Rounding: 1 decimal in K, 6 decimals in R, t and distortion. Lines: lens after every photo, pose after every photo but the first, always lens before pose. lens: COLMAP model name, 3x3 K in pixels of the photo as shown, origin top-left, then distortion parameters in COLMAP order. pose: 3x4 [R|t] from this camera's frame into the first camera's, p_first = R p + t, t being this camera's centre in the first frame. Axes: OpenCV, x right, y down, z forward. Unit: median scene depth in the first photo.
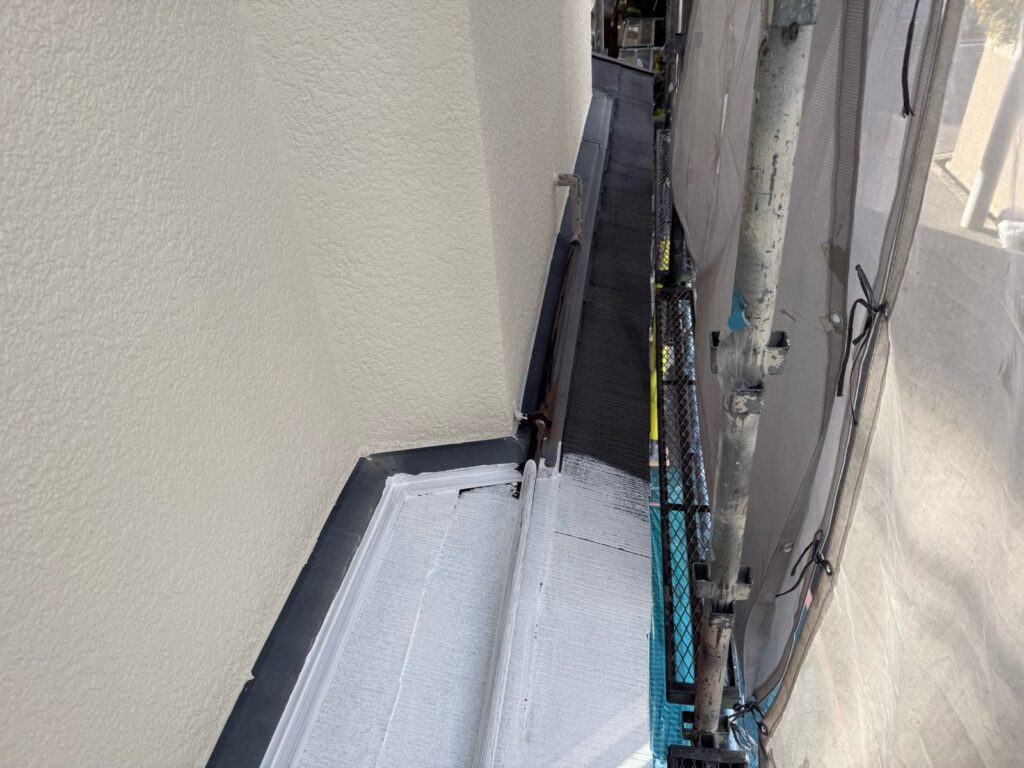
lens RADIAL K [[722.8, 0, 510.4], [0, 722.8, 382.8], [0, 0, 1]] dist [-0.001951, -0.020702]
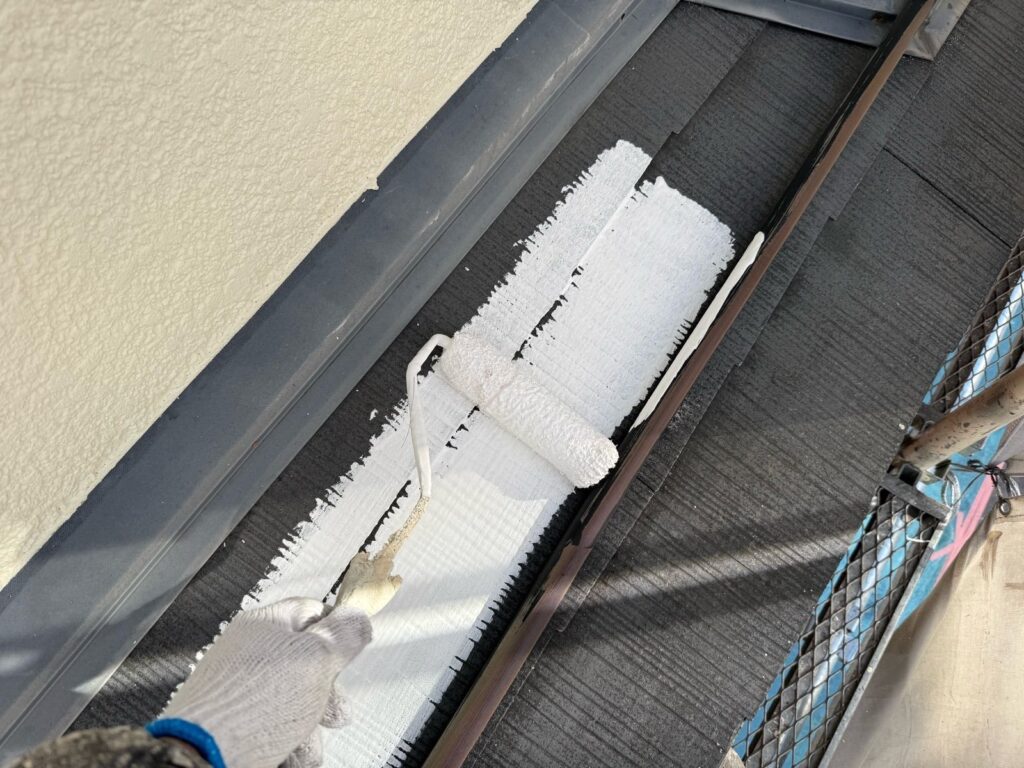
lens RADIAL K [[722.8, 0, 511.0], [0, 722.8, 374.2], [0, 0, 1]] dist [-0.001951, -0.020702]
pose [[0.896034, 0.423031, -0.134788, -0.080463], [-0.273871, 0.765577, 0.582140, 0.117673], [0.349454, -0.484703, 0.801838, 0.433302]]
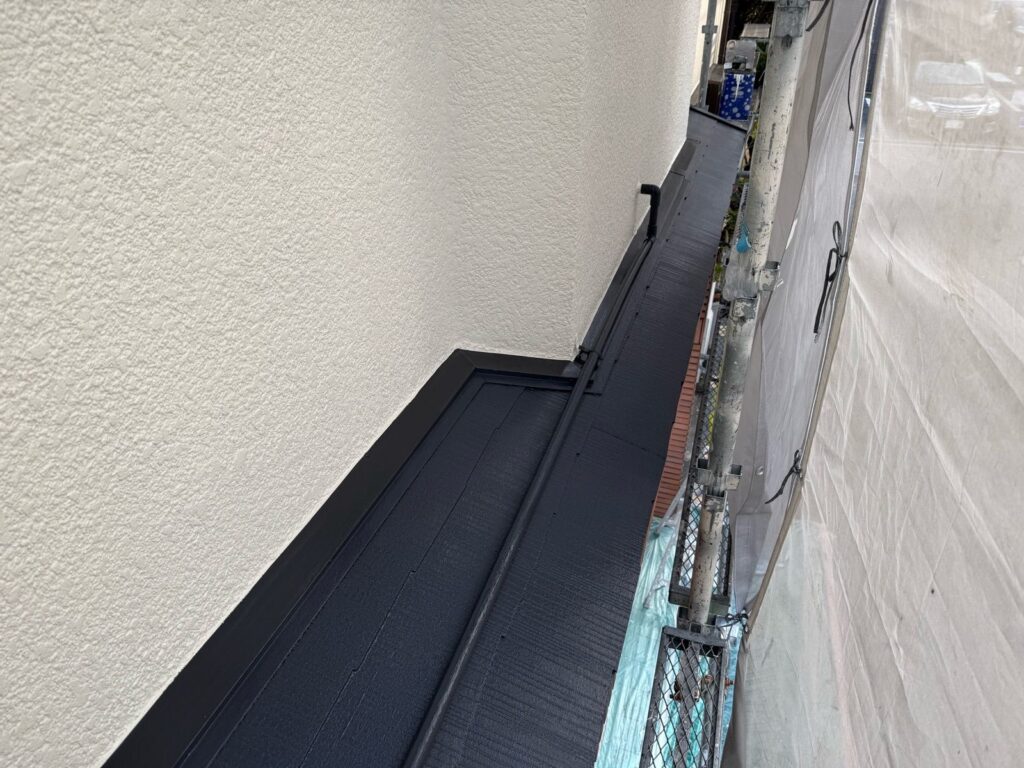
lens RADIAL K [[722.8, 0, 503.7], [0, 722.8, 381.4], [0, 0, 1]] dist [-0.001951, -0.020702]
pose [[0.983267, 0.144019, -0.111553, 0.048625], [-0.152073, 0.986071, -0.067366, 0.333293], [0.100297, 0.083203, 0.991472, -0.416497]]
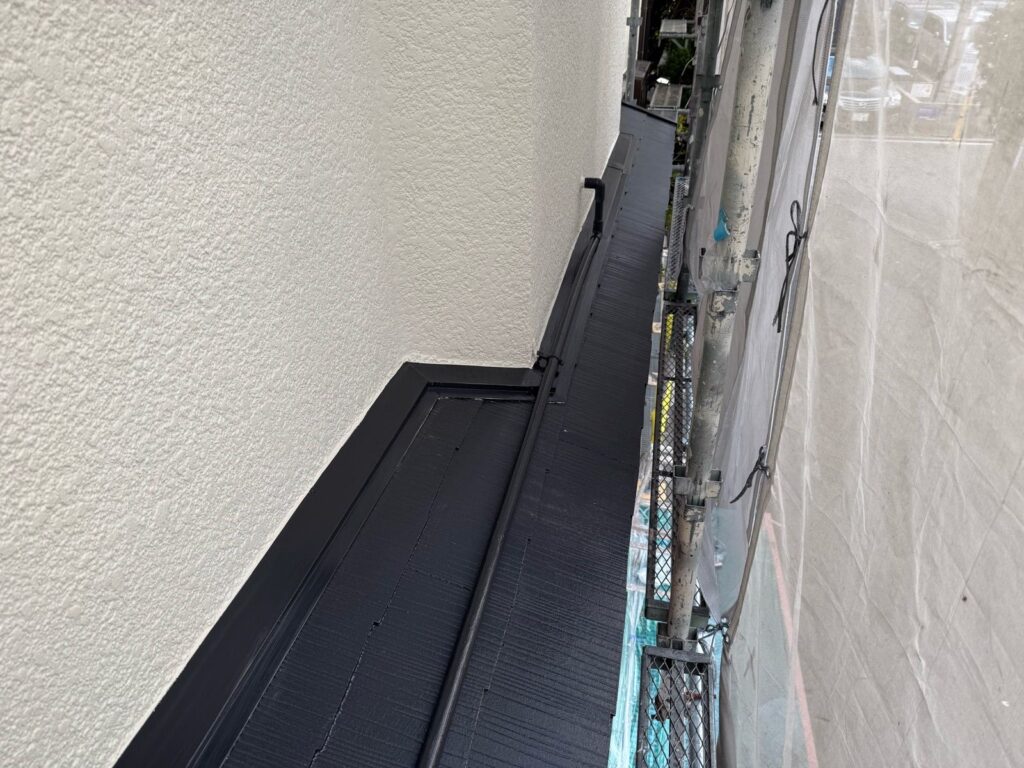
lens RADIAL K [[722.8, 0, 505.5], [0, 722.8, 391.2], [0, 0, 1]] dist [-0.001951, -0.020702]
pose [[0.995986, 0.087851, -0.017166, -0.021229], [-0.088864, 0.993457, -0.071738, 0.311876], [0.010751, 0.072975, 0.997276, -0.264696]]
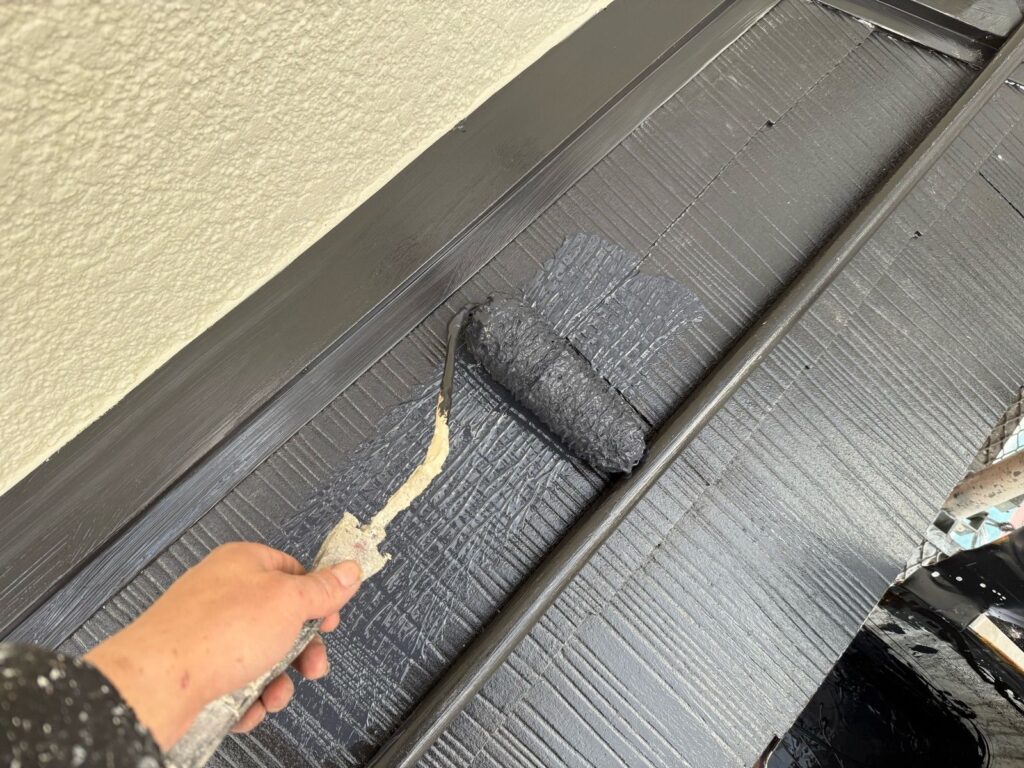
lens RADIAL K [[722.8, 0, 515.0], [0, 722.8, 379.6], [0, 0, 1]] dist [-0.001951, -0.020702]
pose [[0.829505, 0.539162, -0.145691, -0.105819], [-0.376209, 0.732214, 0.567741, 0.196817], [0.412781, -0.416134, 0.810213, 0.415888]]
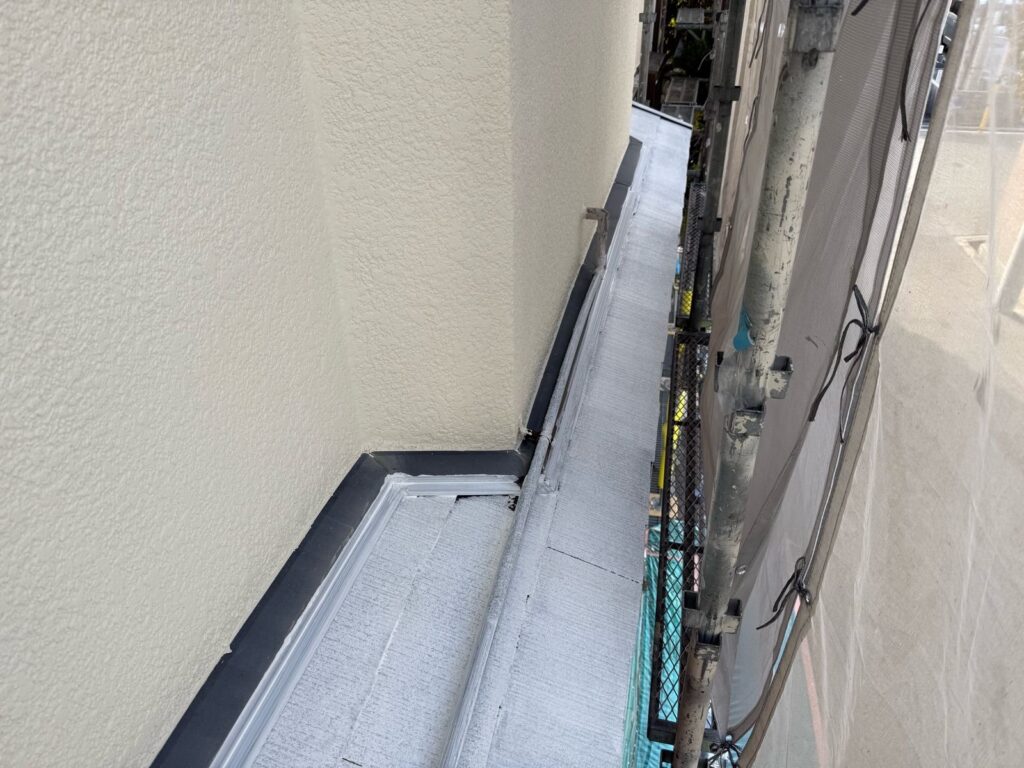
lens RADIAL K [[722.8, 0, 508.2], [0, 722.8, 379.1], [0, 0, 1]] dist [-0.001951, -0.020702]
pose [[0.995008, 0.094563, -0.031897, 0.023983], [-0.096404, 0.993397, -0.062194, 0.060647], [0.025805, 0.064958, 0.997554, -0.015199]]
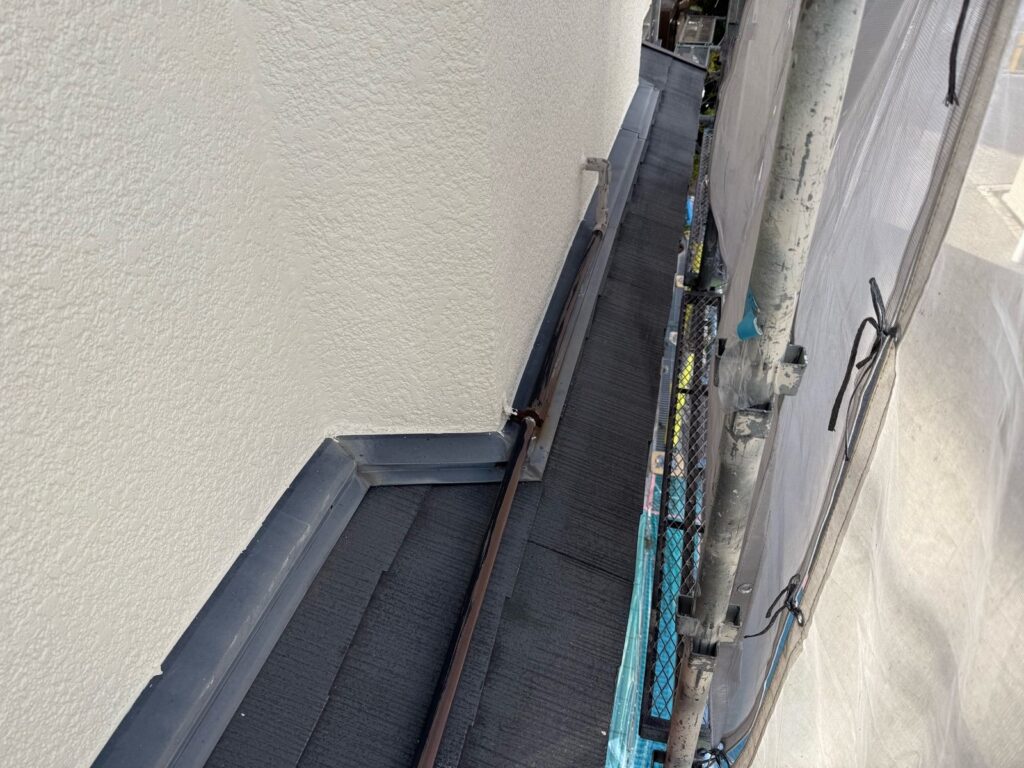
lens RADIAL K [[722.8, 0, 516.9], [0, 722.8, 375.6], [0, 0, 1]] dist [-0.001951, -0.020702]
pose [[0.994272, 0.102922, -0.028801, 0.070402], [-0.102817, 0.994687, 0.005108, -0.006043], [0.029173, -0.002117, 0.999572, 0.133504]]
